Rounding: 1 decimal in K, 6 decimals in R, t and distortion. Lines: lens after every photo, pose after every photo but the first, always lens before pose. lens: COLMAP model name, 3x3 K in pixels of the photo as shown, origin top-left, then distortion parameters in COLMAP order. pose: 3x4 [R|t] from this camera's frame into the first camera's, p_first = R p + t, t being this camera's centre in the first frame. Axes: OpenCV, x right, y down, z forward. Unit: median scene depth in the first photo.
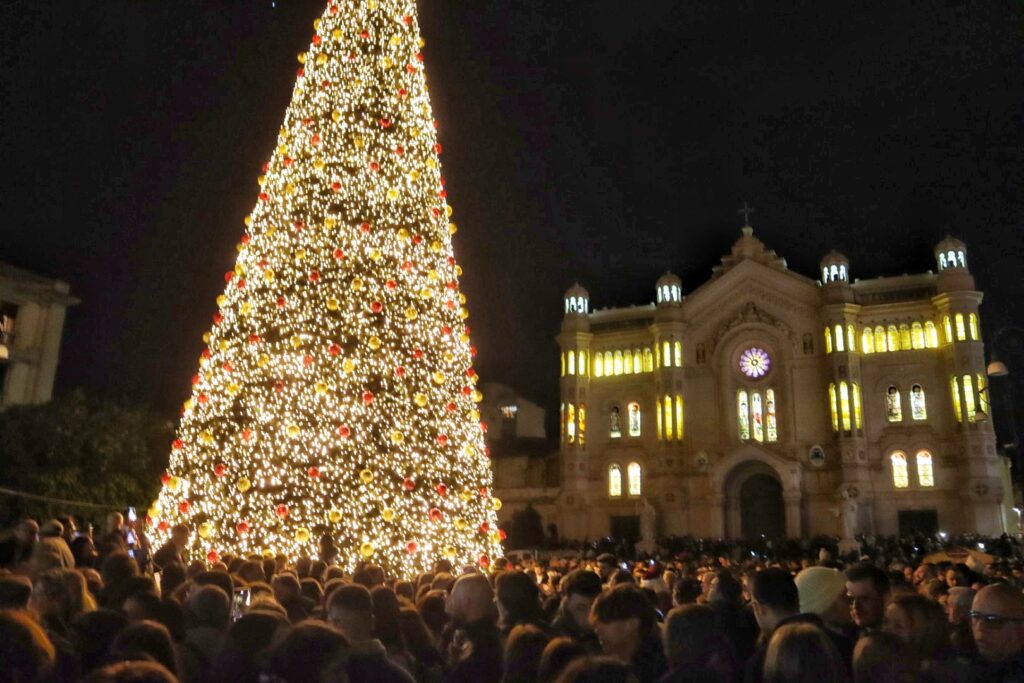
lens RADIAL K [[846.8, 0, 509.9], [0, 846.8, 330.0], [0, 0, 1]] dist [-0.076849, 0.095869]
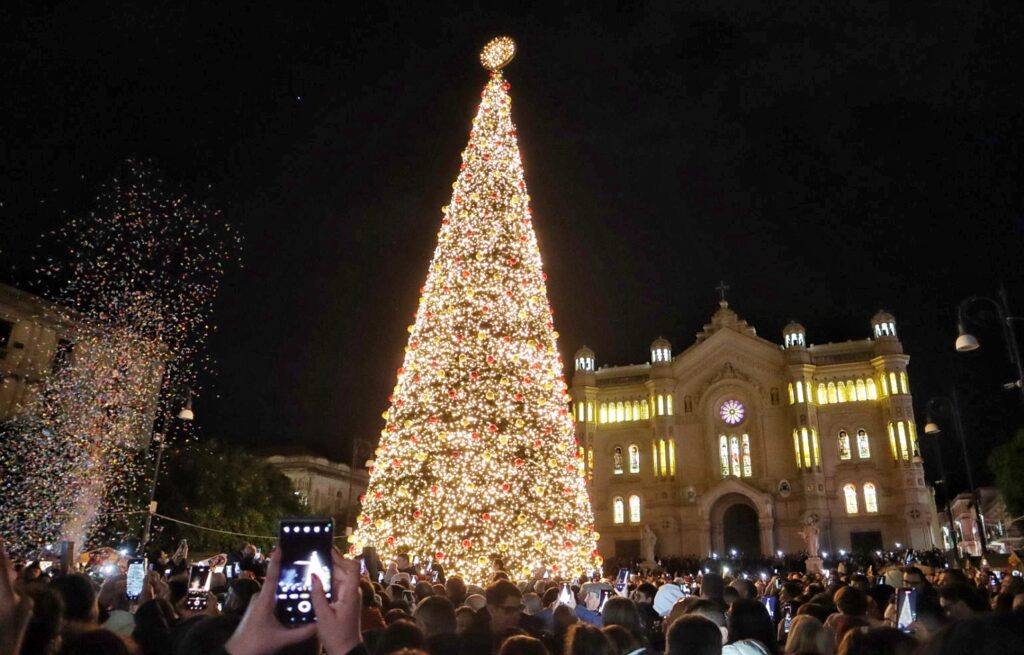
lens RADIAL K [[734.5, 0, 534.3], [0, 734.5, 298.5], [0, 0, 1]] dist [-0.108603, 0.053602]
pose [[0.999105, 0.008297, 0.041475, -0.165475], [-0.003967, 0.994630, -0.103416, -0.058675], [-0.042110, 0.103159, 0.993773, -0.221711]]
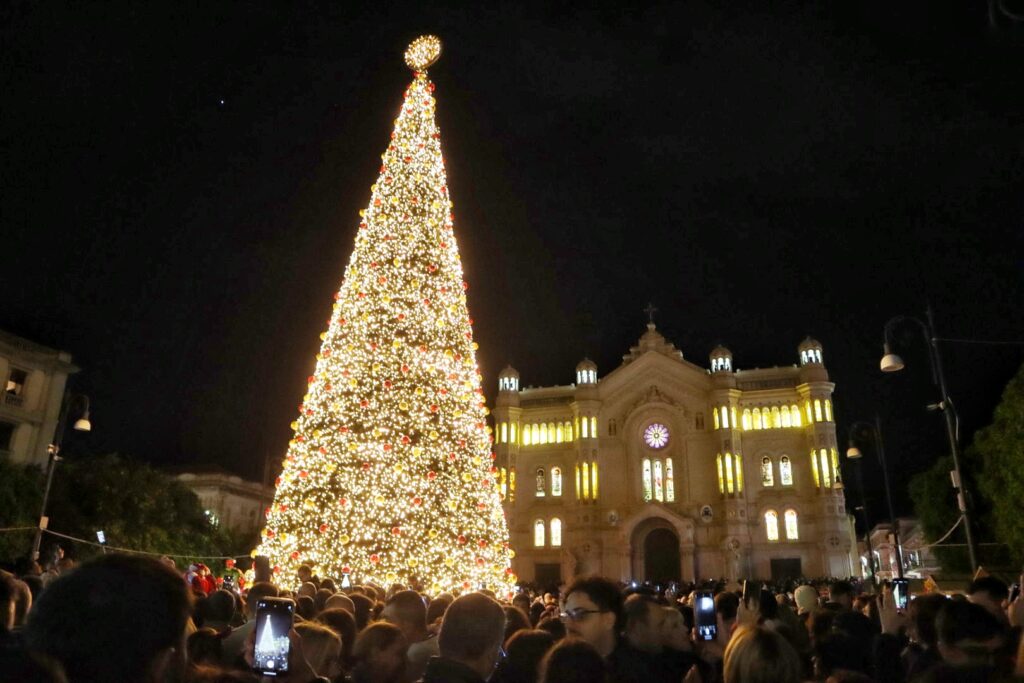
lens RADIAL K [[747.8, 0, 505.6], [0, 747.8, 340.5], [0, 0, 1]] dist [-0.079956, 0.005923]
pose [[0.994313, 0.031519, 0.101723, -0.151185], [-0.023765, 0.996781, -0.076564, -0.042480], [-0.103808, 0.073711, 0.991862, -0.200007]]
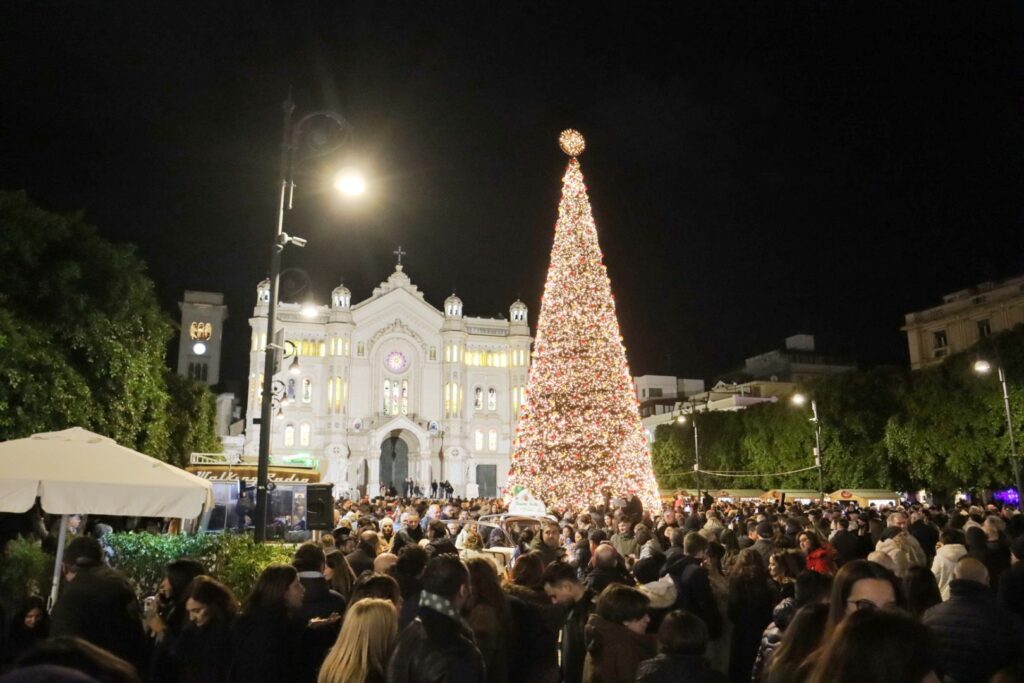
lens RADIAL K [[747.8, 0, 505.6], [0, 747.8, 340.5], [0, 0, 1]] dist [-0.079956, 0.005923]
pose [[0.730862, 0.124104, 0.671147, -1.730198], [-0.171541, 0.985166, 0.004633, -0.133239], [-0.660617, -0.118515, 0.741309, -0.313195]]
